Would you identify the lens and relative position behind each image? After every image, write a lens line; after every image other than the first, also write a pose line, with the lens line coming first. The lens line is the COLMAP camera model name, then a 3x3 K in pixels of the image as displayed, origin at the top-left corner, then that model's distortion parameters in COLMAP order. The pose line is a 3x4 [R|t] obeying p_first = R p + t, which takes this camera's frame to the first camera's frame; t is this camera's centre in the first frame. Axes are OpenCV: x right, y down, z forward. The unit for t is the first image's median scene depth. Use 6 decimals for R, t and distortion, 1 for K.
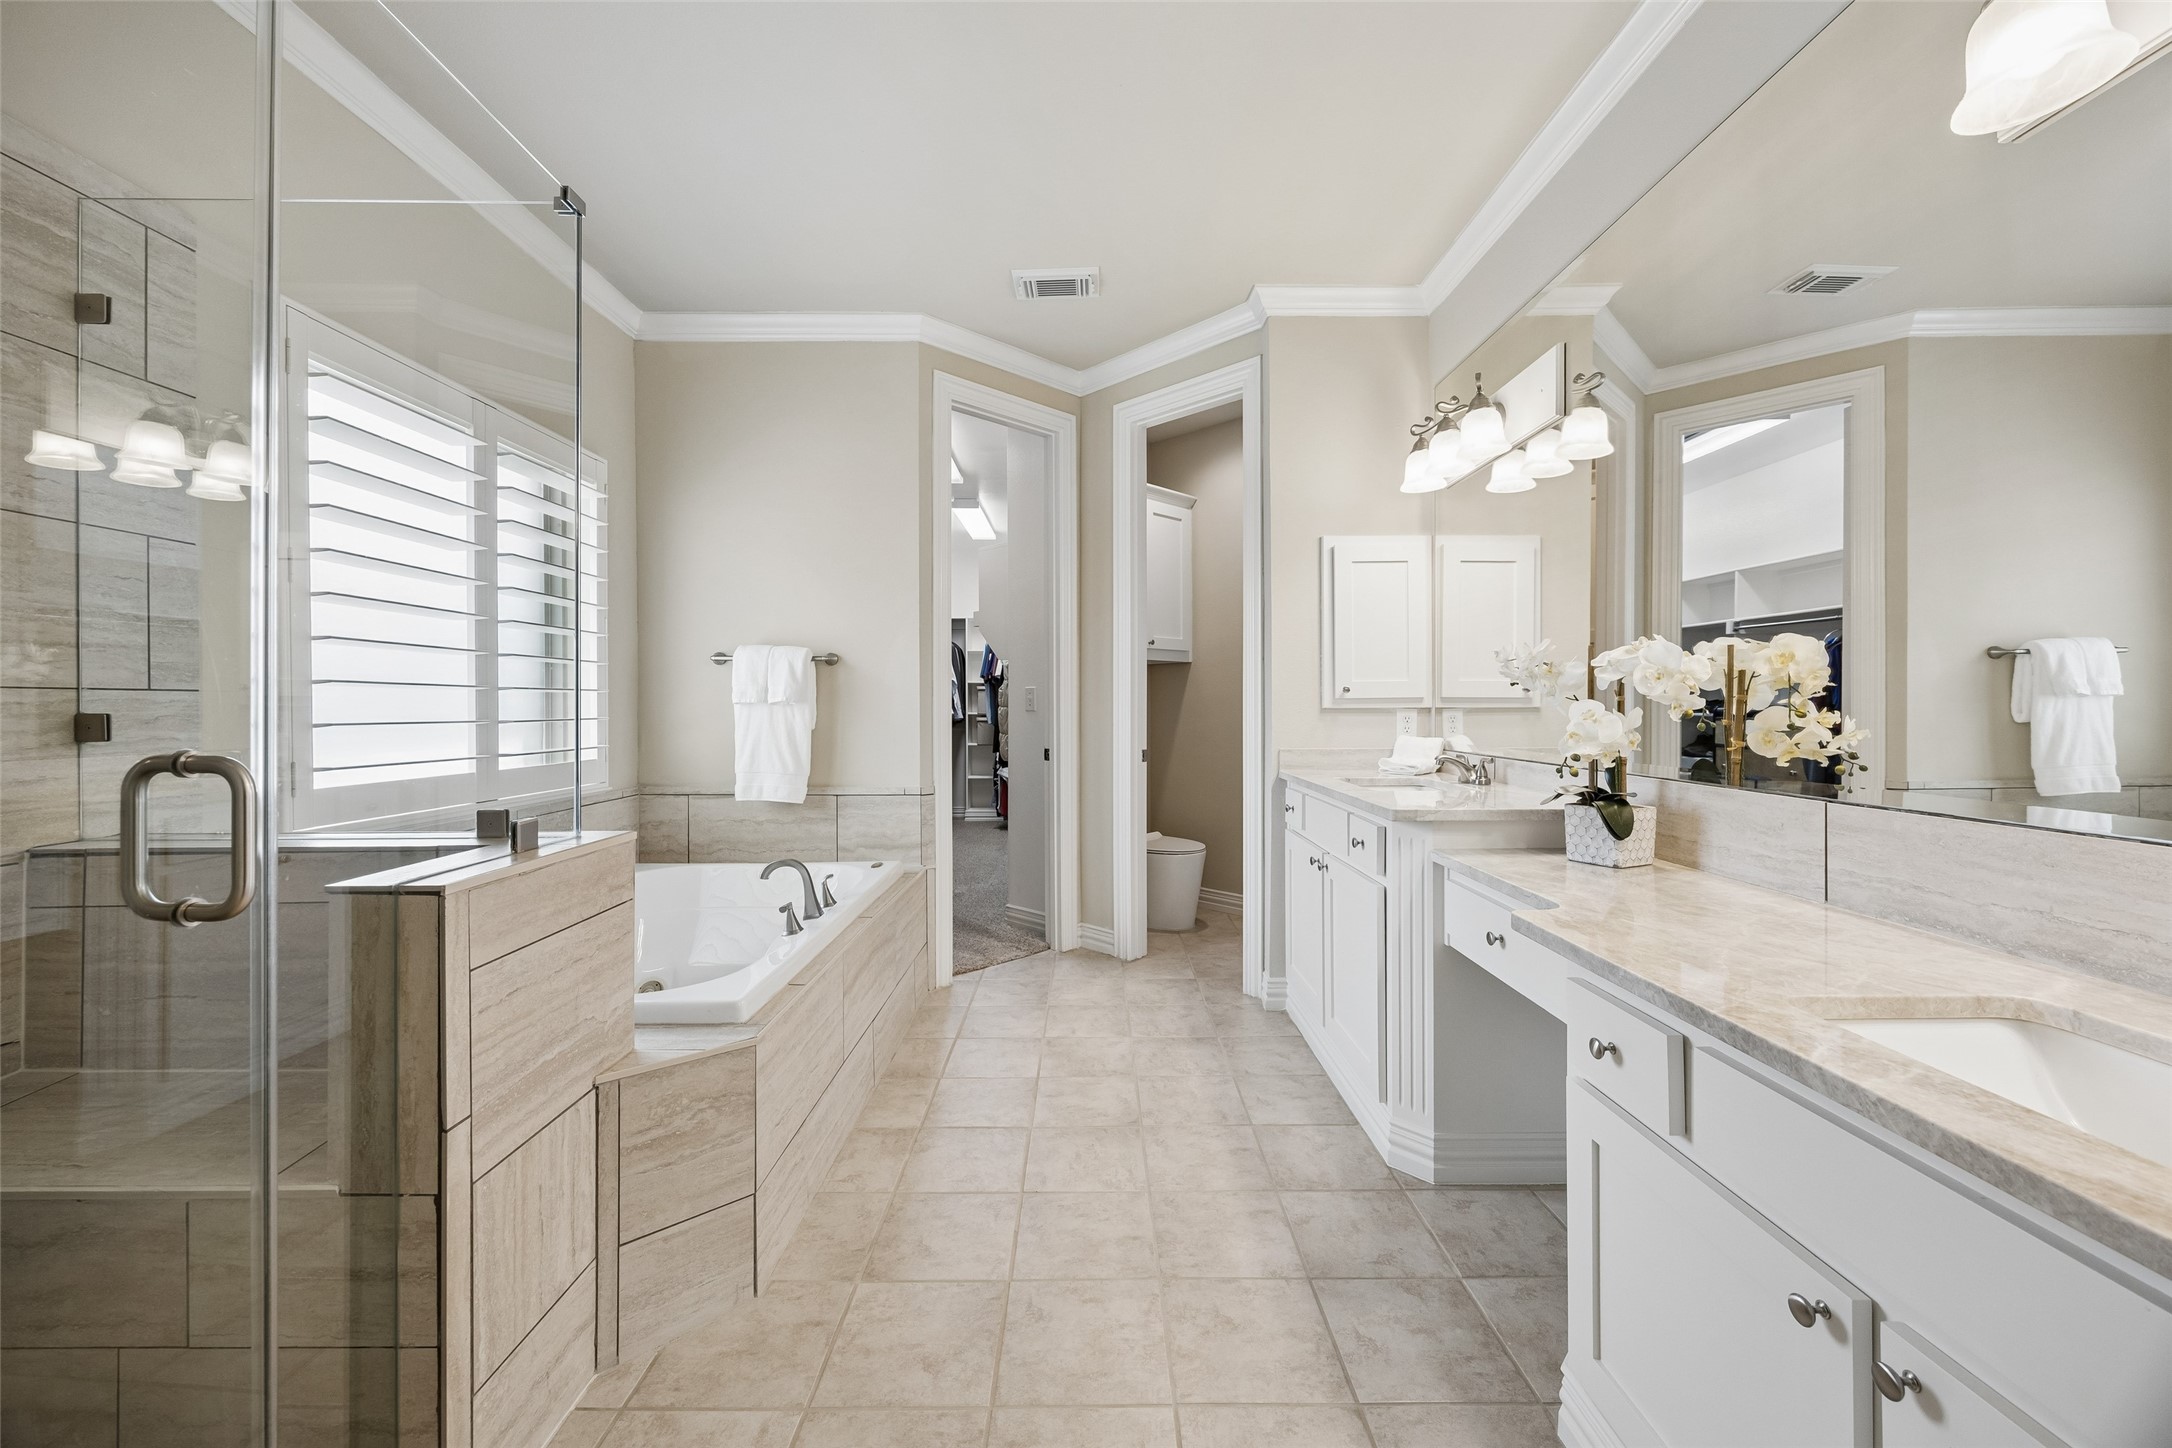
lens RADIAL K [[820.6, 0, 1094.8], [0, 820.6, 717.3], [0, 0, 1]] dist [0.000968, -0.006912]
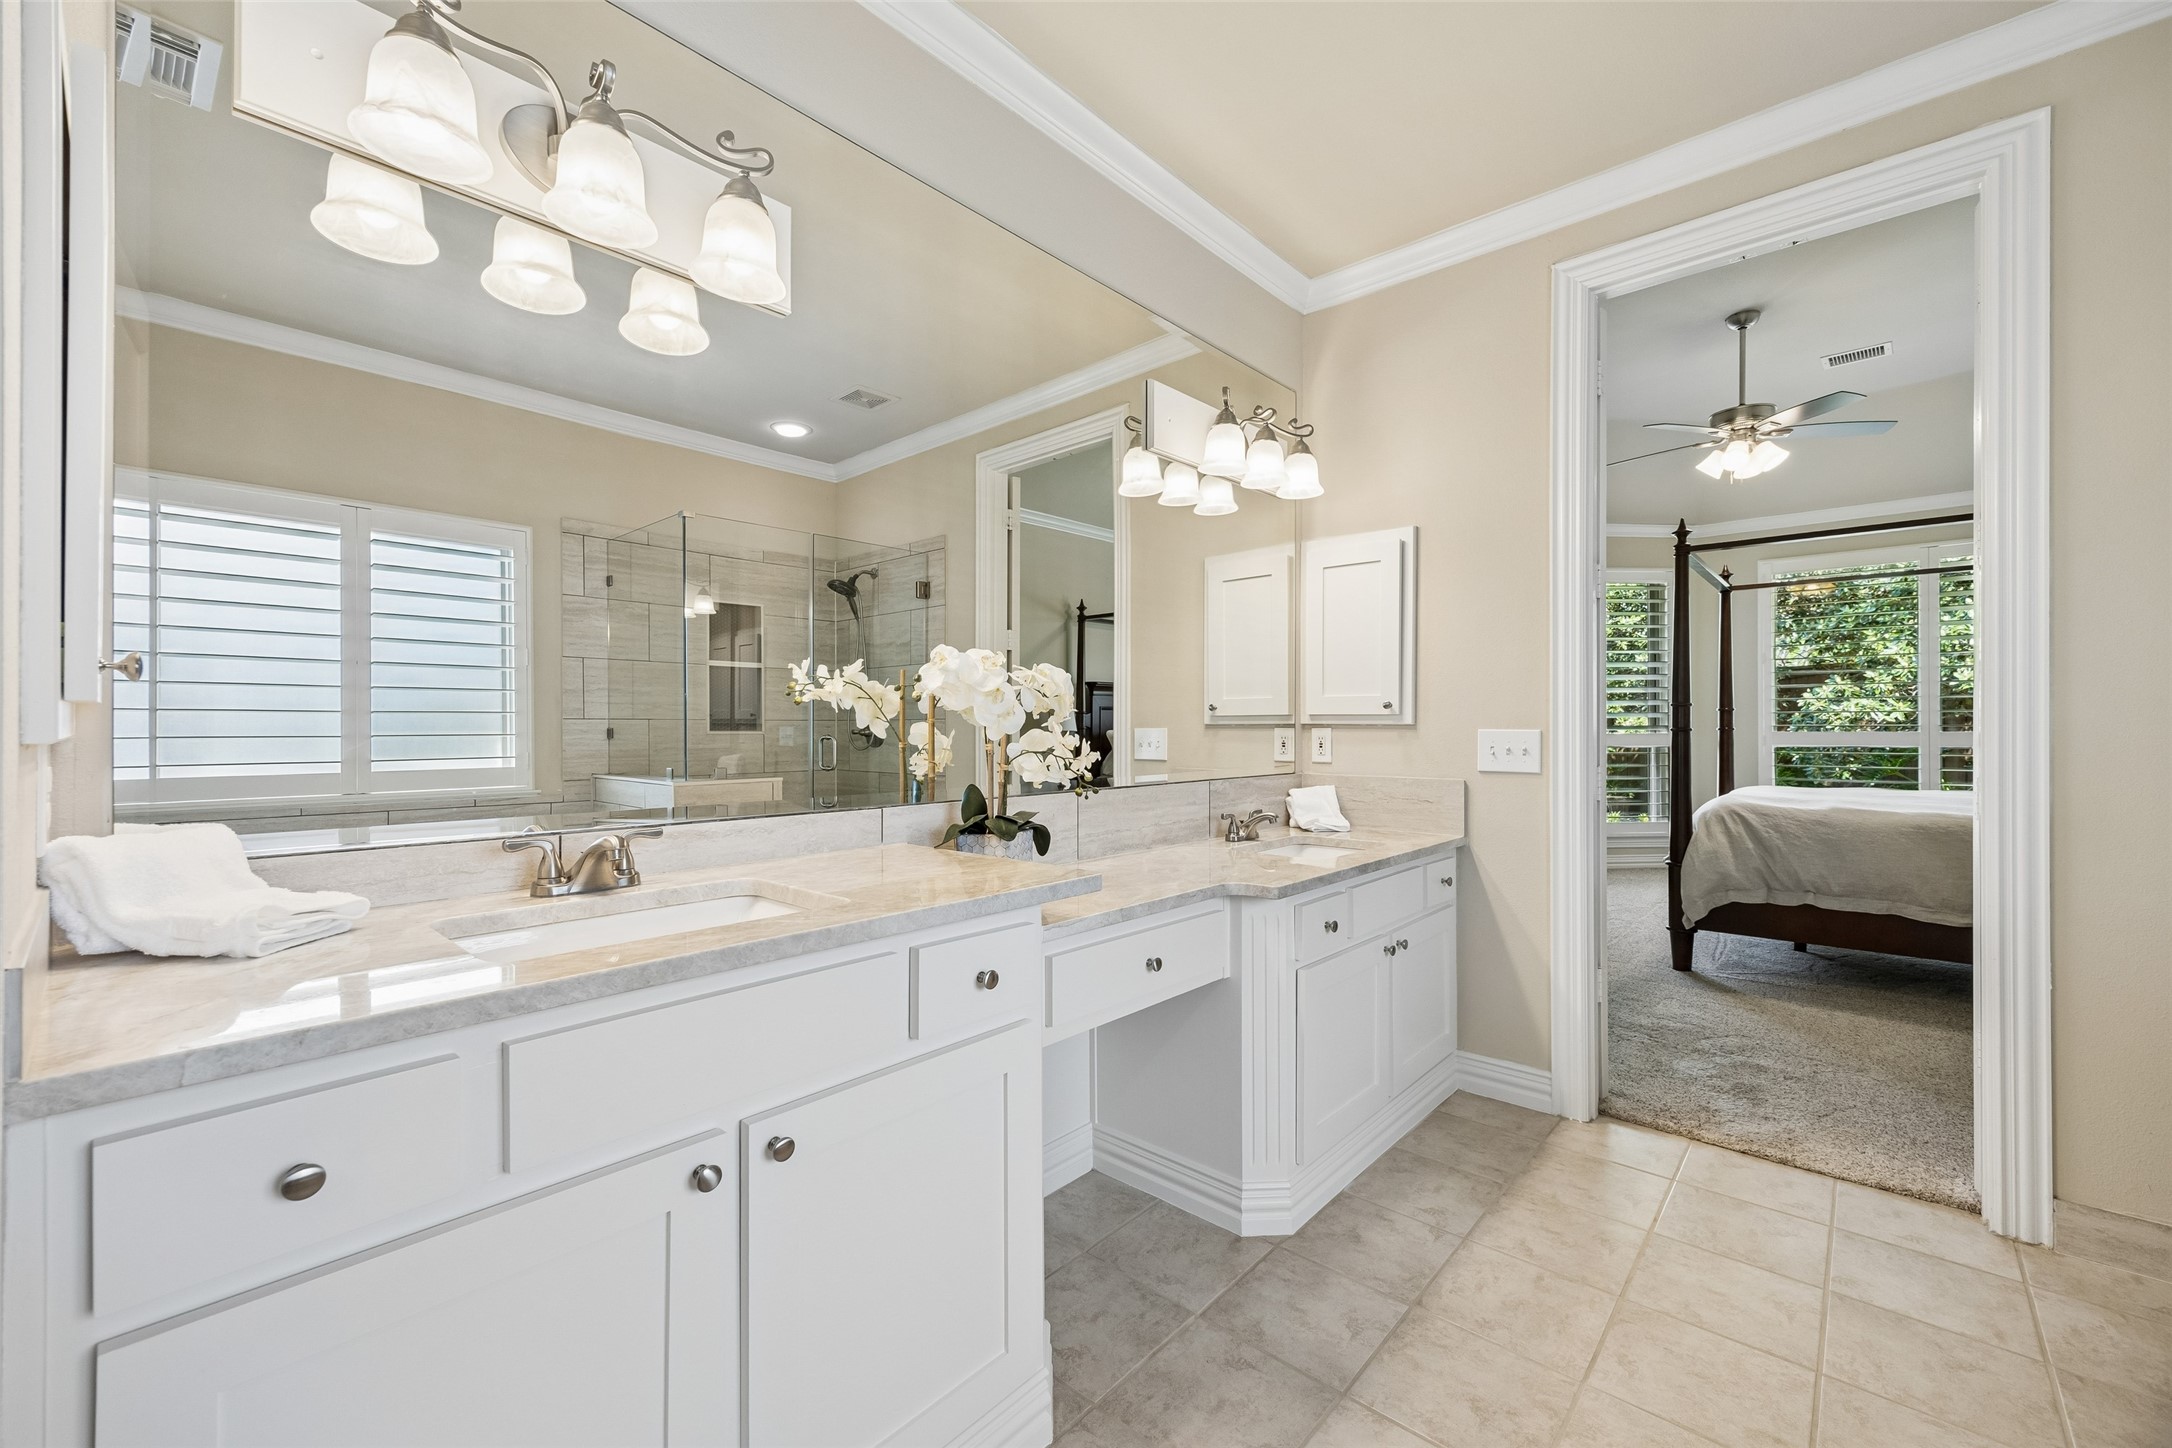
lens RADIAL K [[870.5, 0, 1086.0], [0, 870.5, 724.0], [0, 0, 1]] dist [0.001092, 0.000031]
pose [[-0.740852, 0.004187, 0.671655, -0.167186], [0.005451, 0.999985, -0.000220, -0.017592], [-0.671646, 0.003498, -0.740864, 2.022632]]
